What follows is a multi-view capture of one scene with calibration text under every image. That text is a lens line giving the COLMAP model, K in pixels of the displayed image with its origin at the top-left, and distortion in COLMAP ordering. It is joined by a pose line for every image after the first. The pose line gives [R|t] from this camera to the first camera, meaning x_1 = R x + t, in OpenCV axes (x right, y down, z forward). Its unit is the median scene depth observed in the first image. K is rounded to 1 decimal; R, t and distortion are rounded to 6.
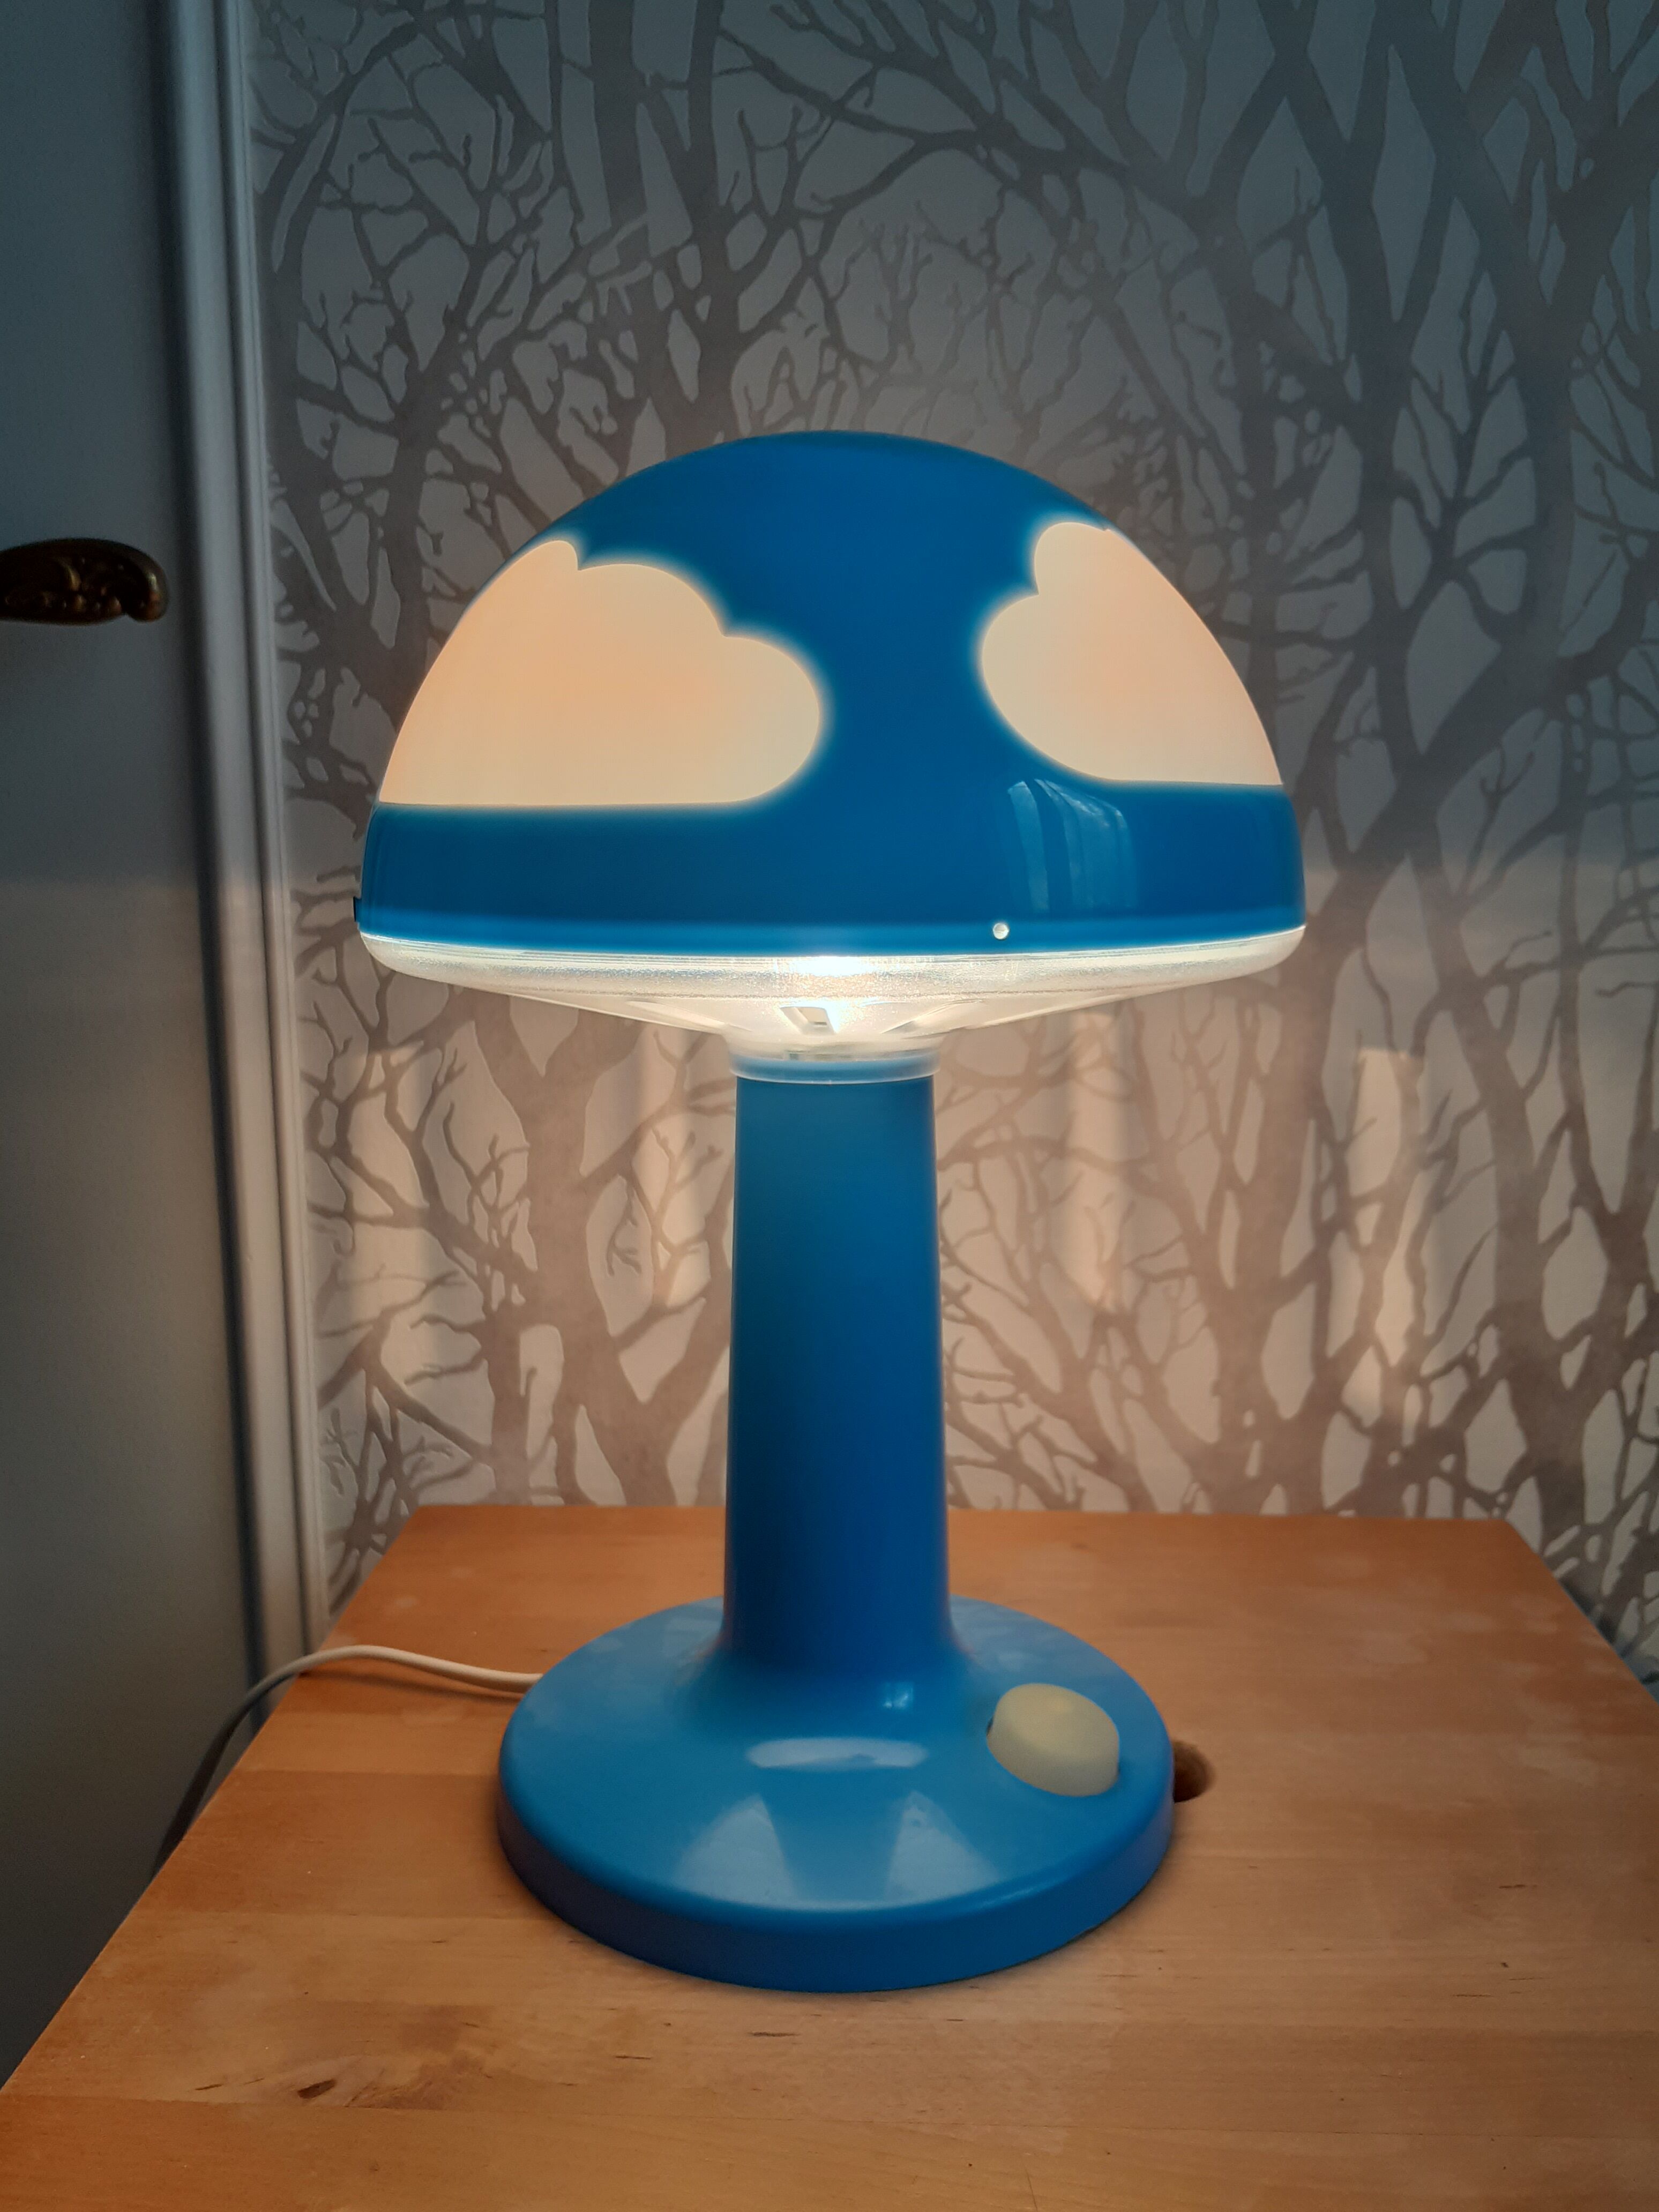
lens RADIAL K [[1815.5, 0, 832.5], [0, 1815.5, 1056.3], [0, 0, 1]] dist [0.005803, -0.063490]
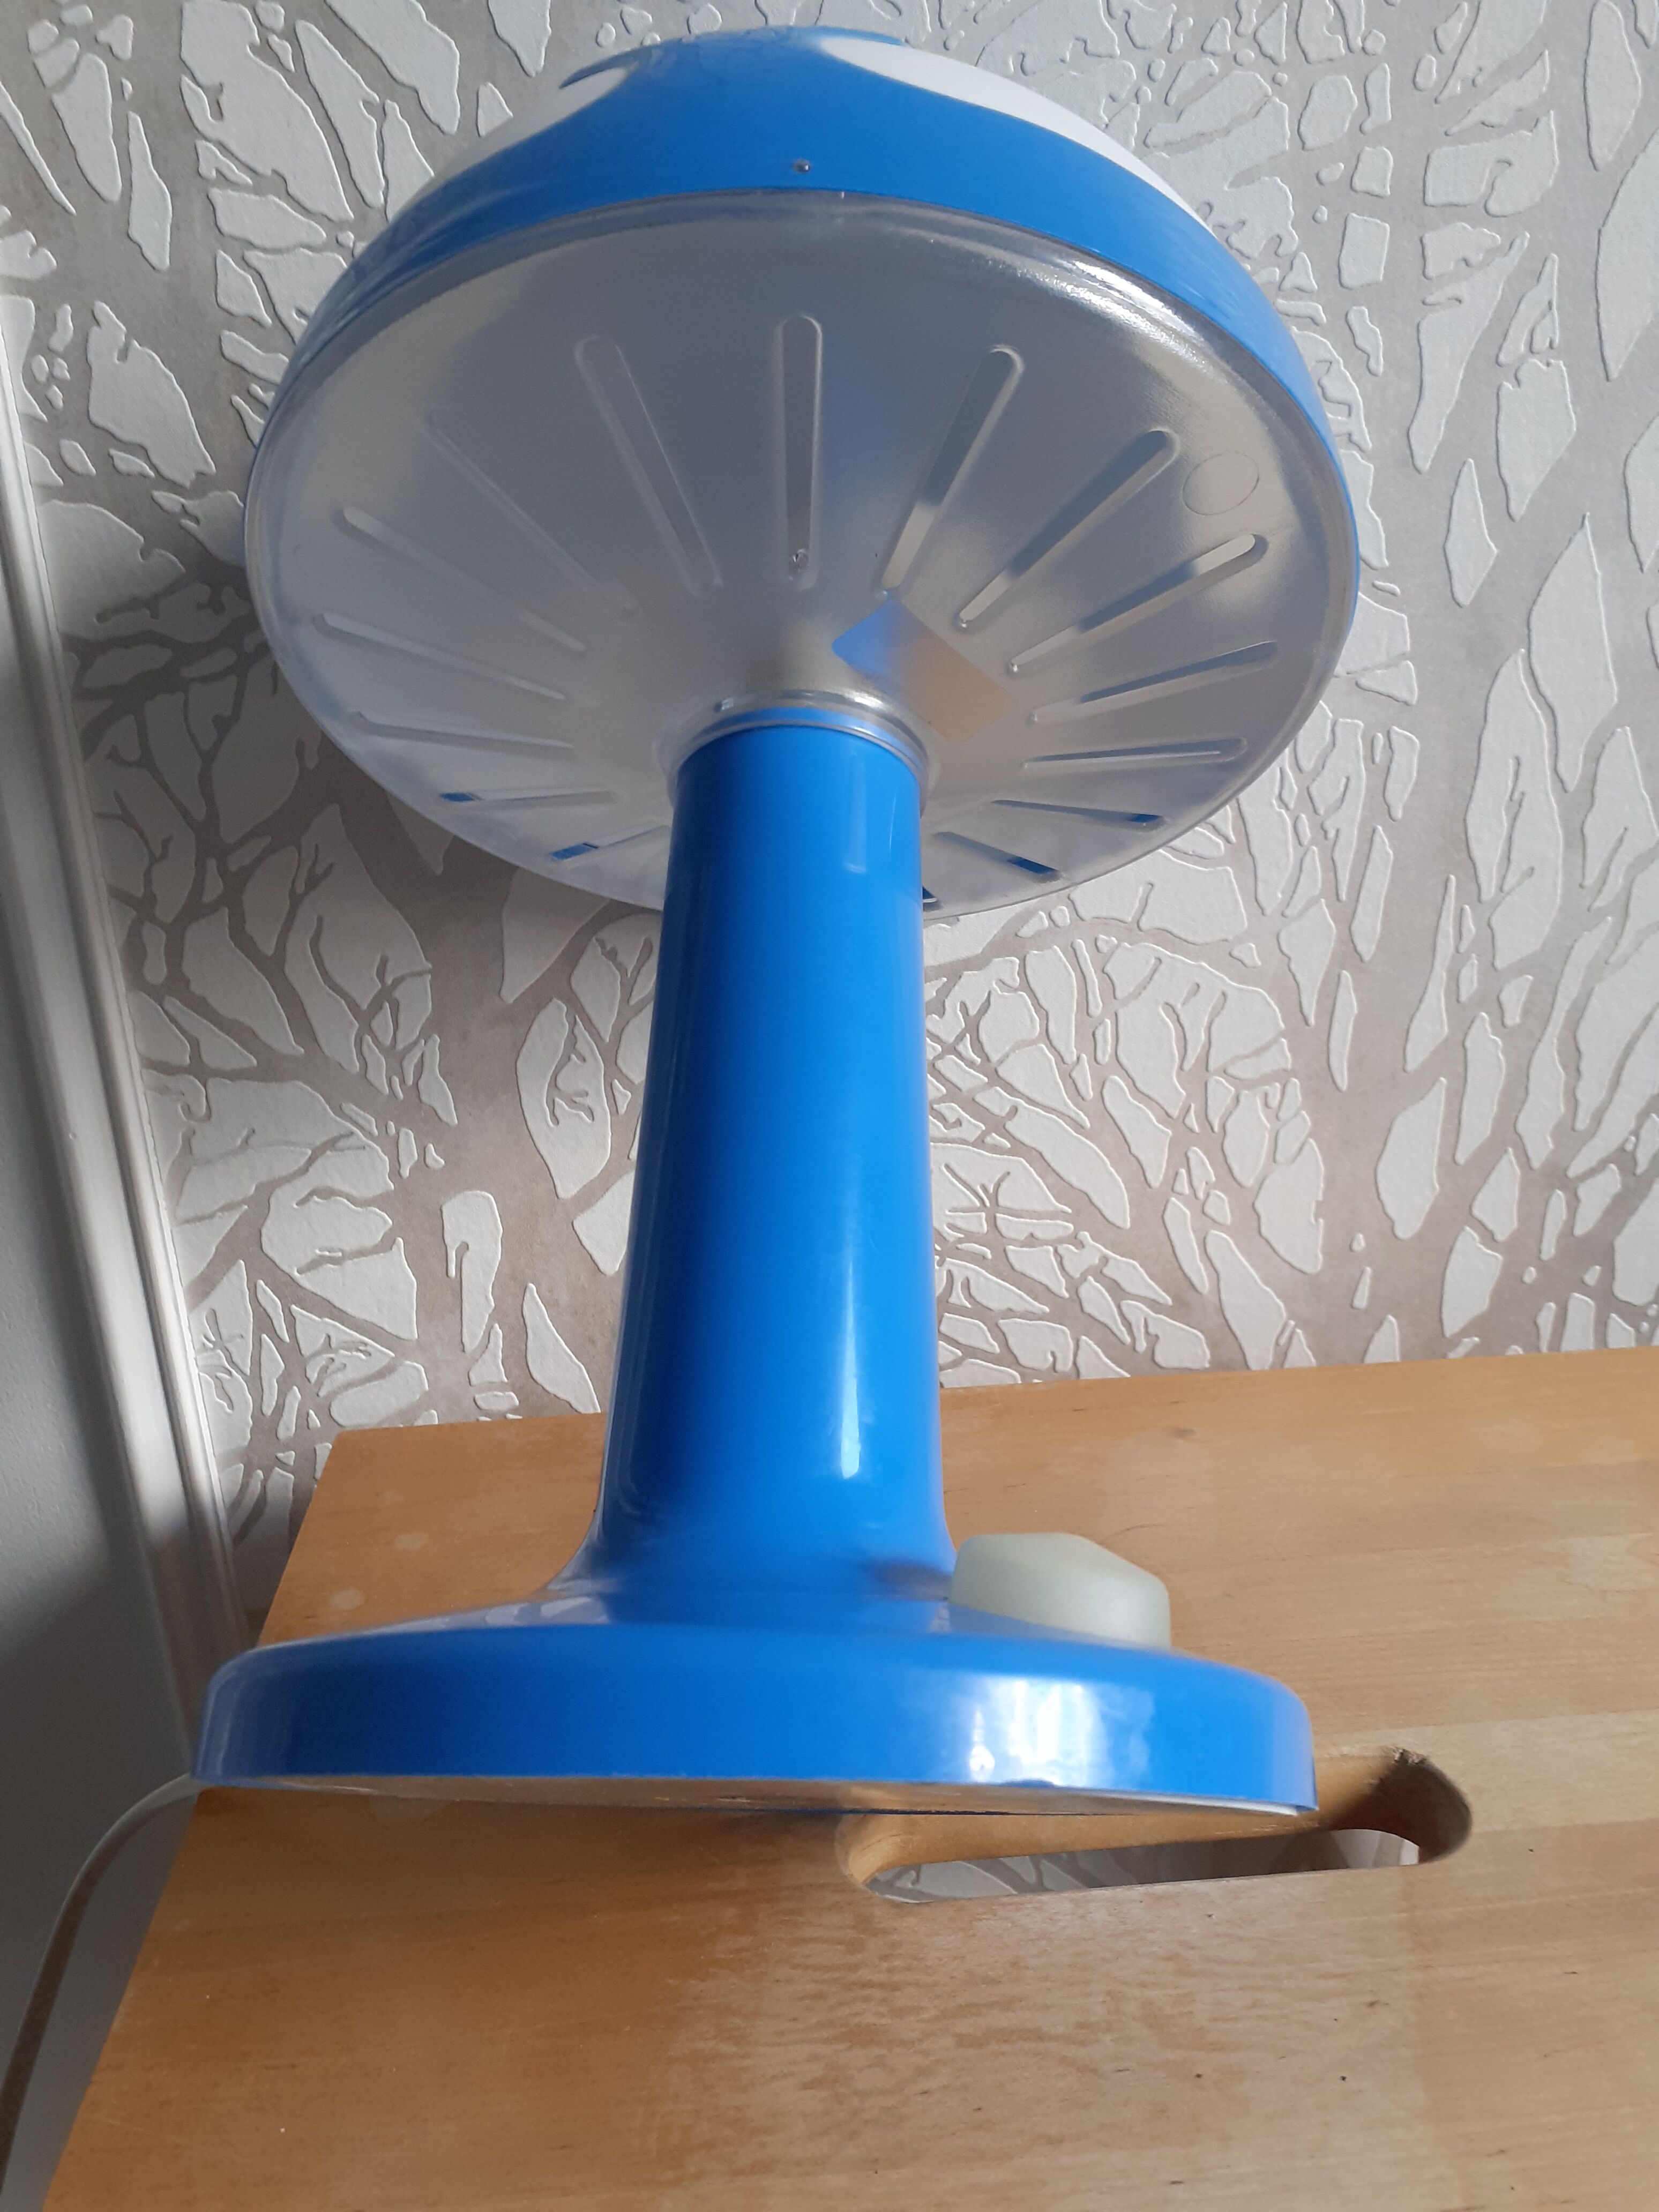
lens RADIAL K [[1815.5, 0, 825.2], [0, 1815.5, 1075.6], [0, 0, 1]] dist [0.005803, -0.063490]
pose [[0.994294, -0.069858, 0.080618, -0.069882], [0.050782, 0.974584, 0.218192, -0.063186], [-0.093811, -0.212853, 0.972570, 0.245978]]
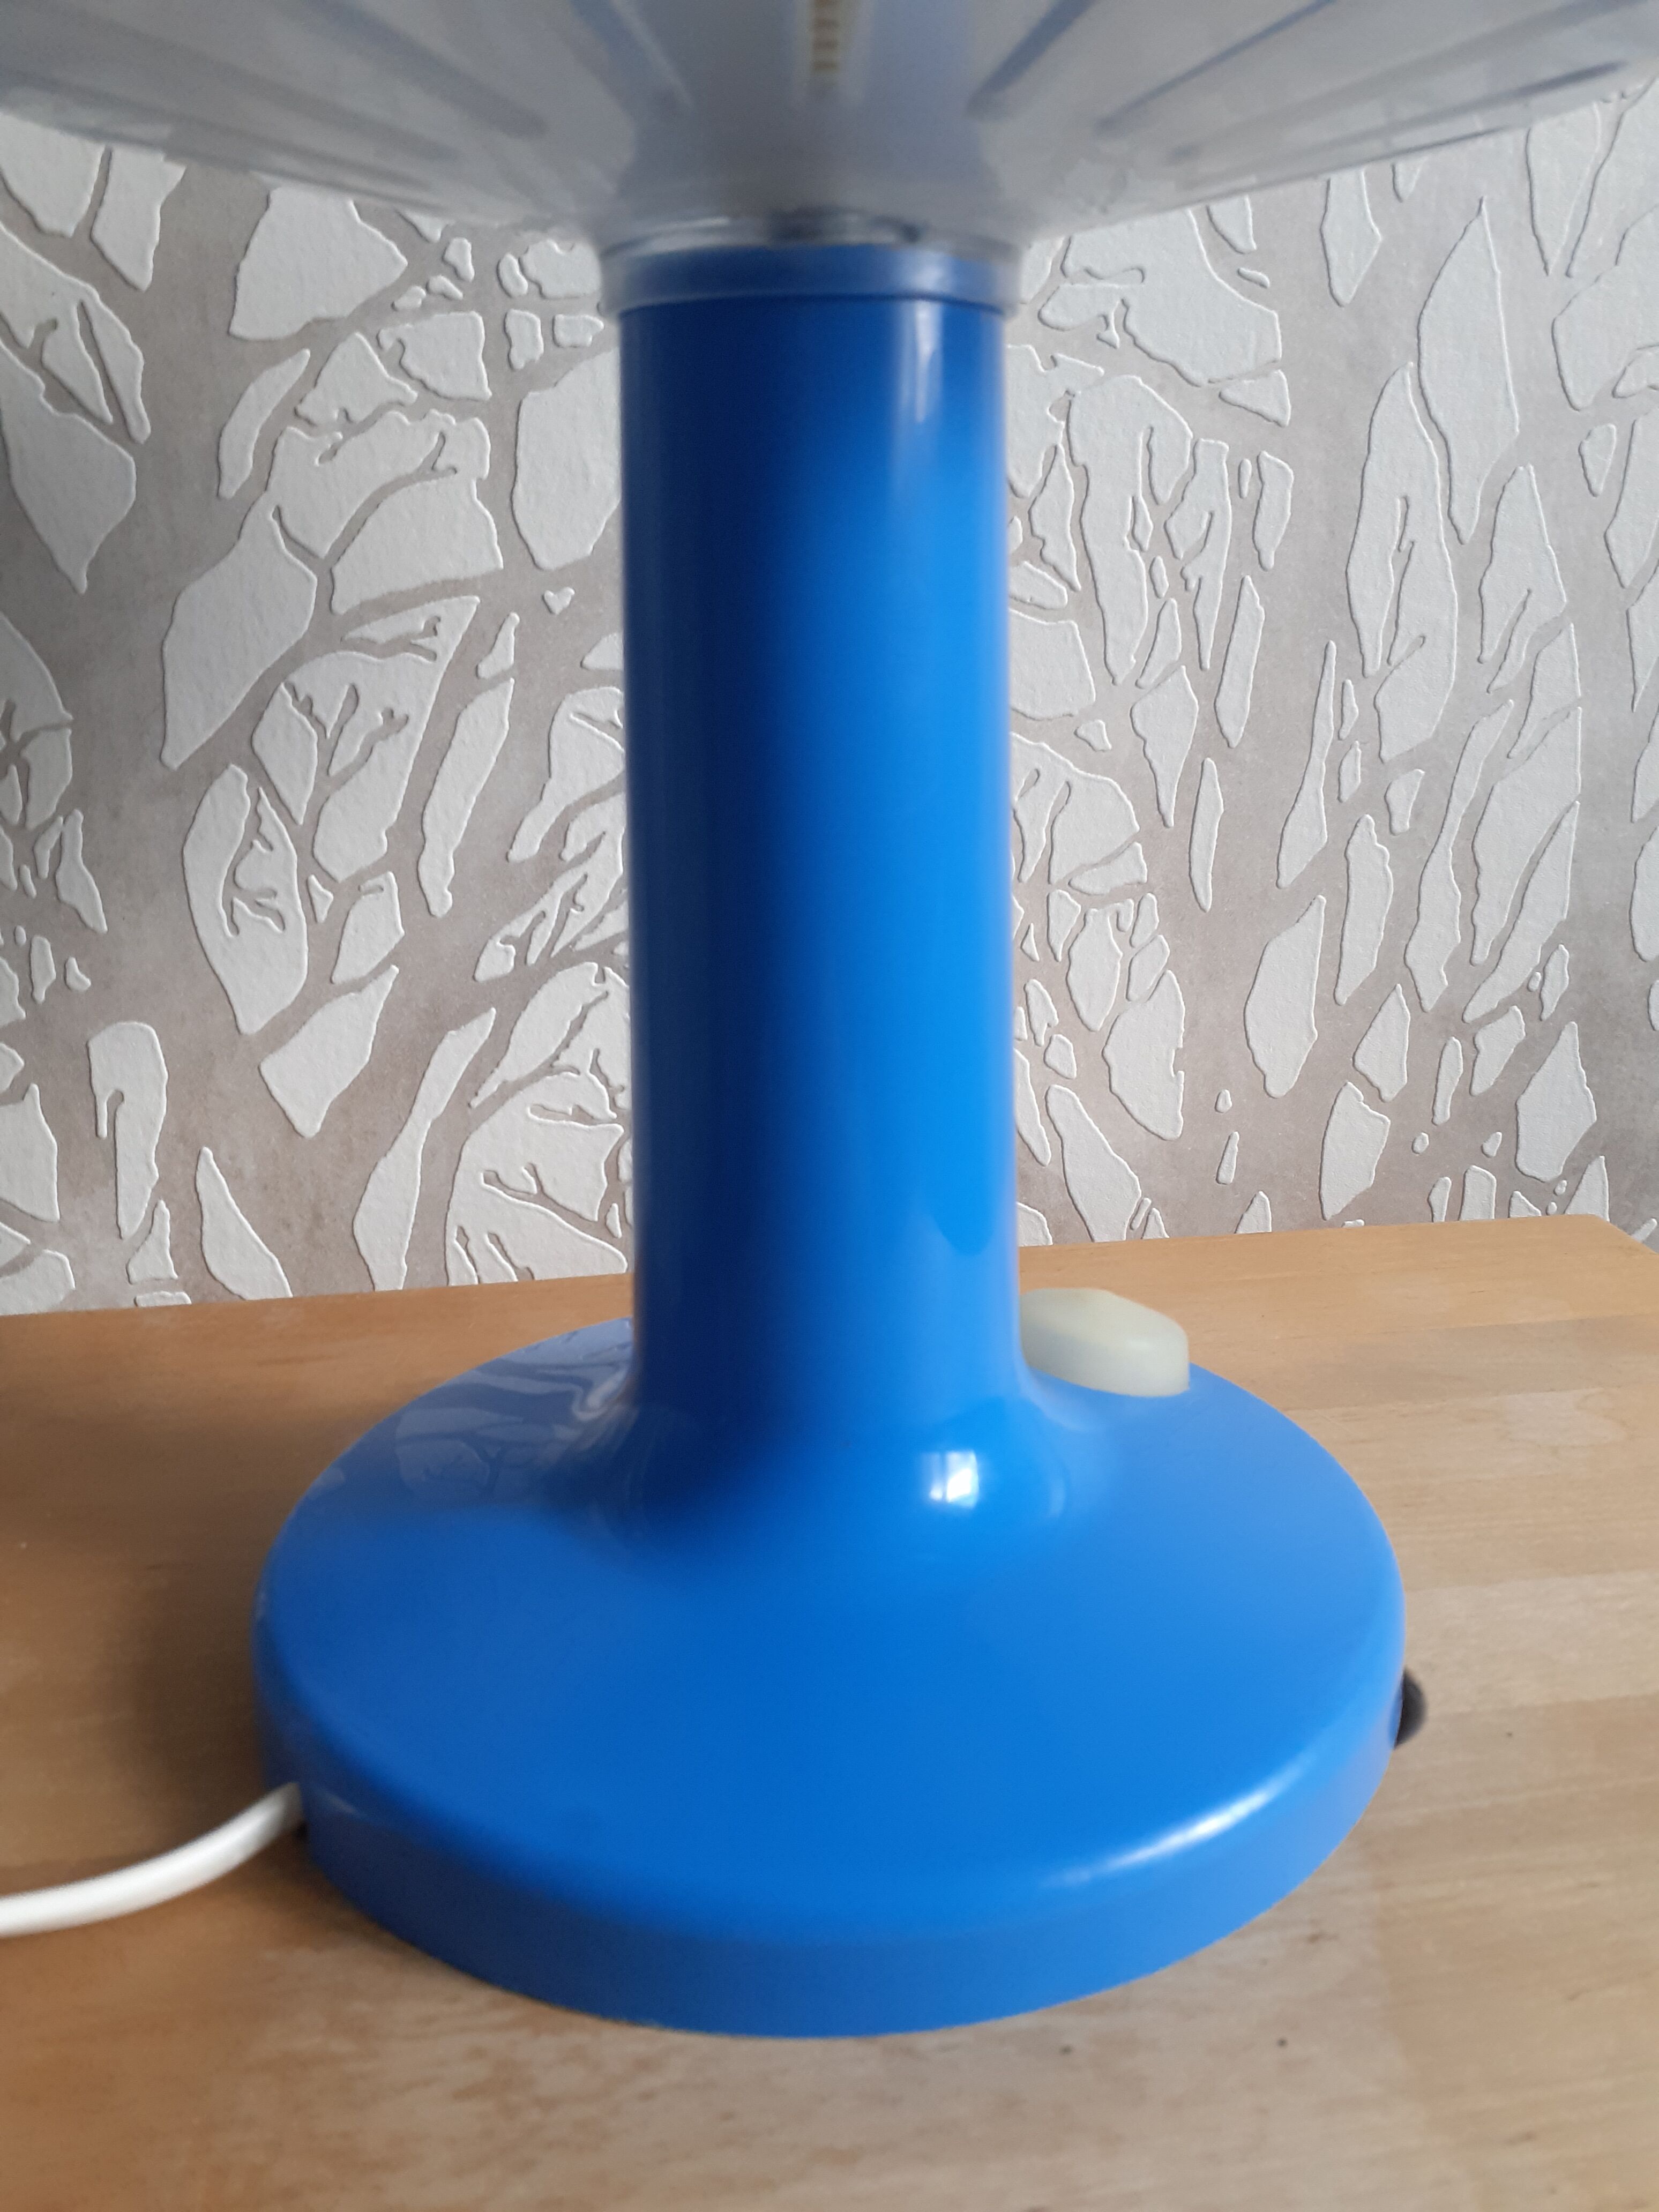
lens RADIAL K [[1815.5, 0, 844.7], [0, 1815.5, 1088.8], [0, 0, 1]] dist [0.005803, -0.063490]
pose [[0.980496, -0.061961, 0.186515, -0.039411], [0.030348, 0.985353, 0.167803, 0.076871], [-0.194180, -0.158870, 0.968016, 0.367486]]
